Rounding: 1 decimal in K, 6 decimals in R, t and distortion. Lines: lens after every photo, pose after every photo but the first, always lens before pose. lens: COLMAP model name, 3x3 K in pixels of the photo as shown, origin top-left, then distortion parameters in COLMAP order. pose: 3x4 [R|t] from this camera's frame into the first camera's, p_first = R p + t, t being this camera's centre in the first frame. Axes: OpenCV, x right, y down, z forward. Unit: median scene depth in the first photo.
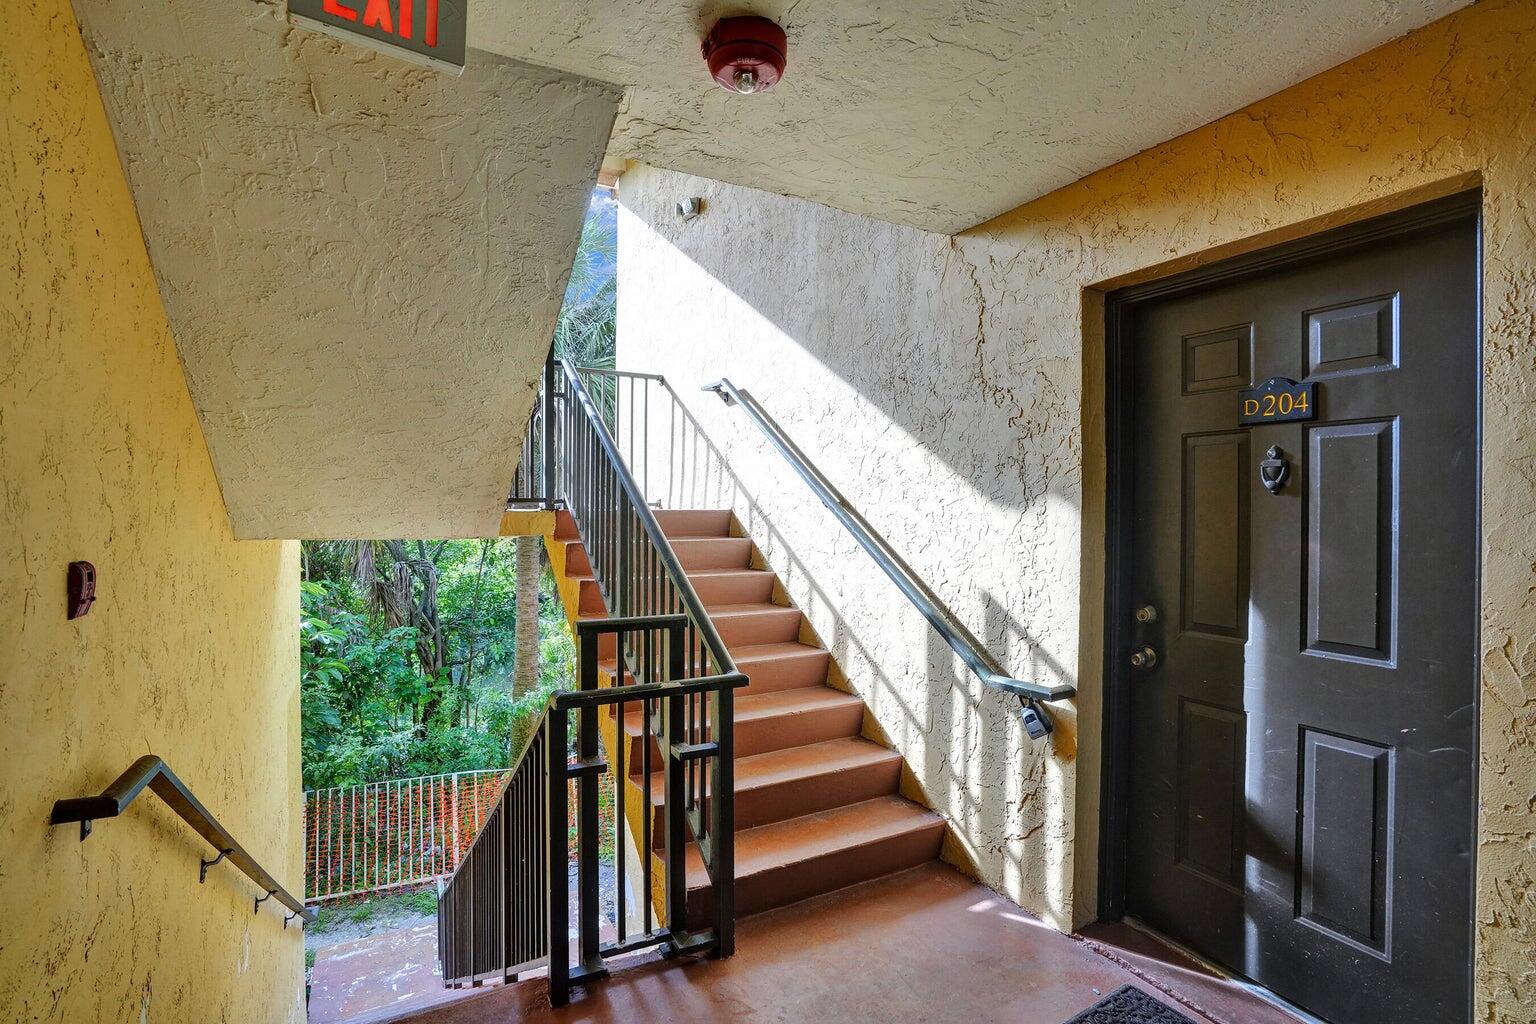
lens RADIAL K [[710.7, 0, 758.7], [0, 710.7, 513.0], [0, 0, 1]] dist [-0.064248, 0.024968]
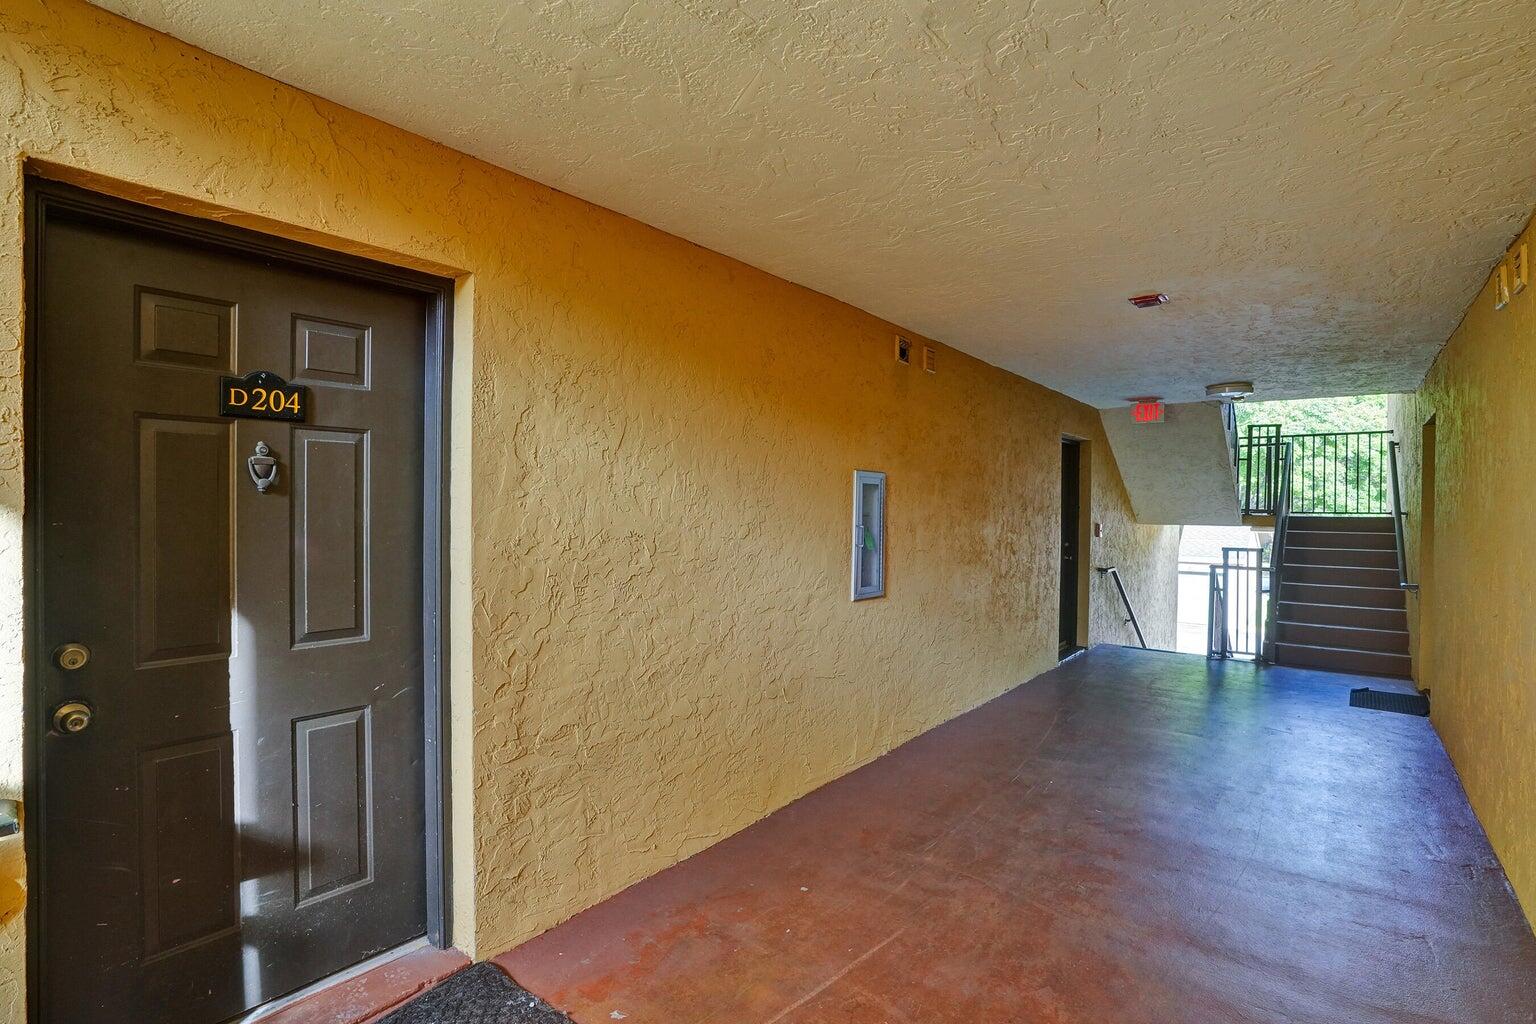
lens RADIAL K [[710.7, 0, 758.7], [0, 710.7, 513.0], [0, 0, 1]] dist [-0.064248, 0.024968]
pose [[-0.362108, -0.022363, 0.931868, -0.415994], [-0.004393, 0.999742, 0.022285, -0.024385], [-0.932126, 0.003976, -0.362113, 0.732455]]
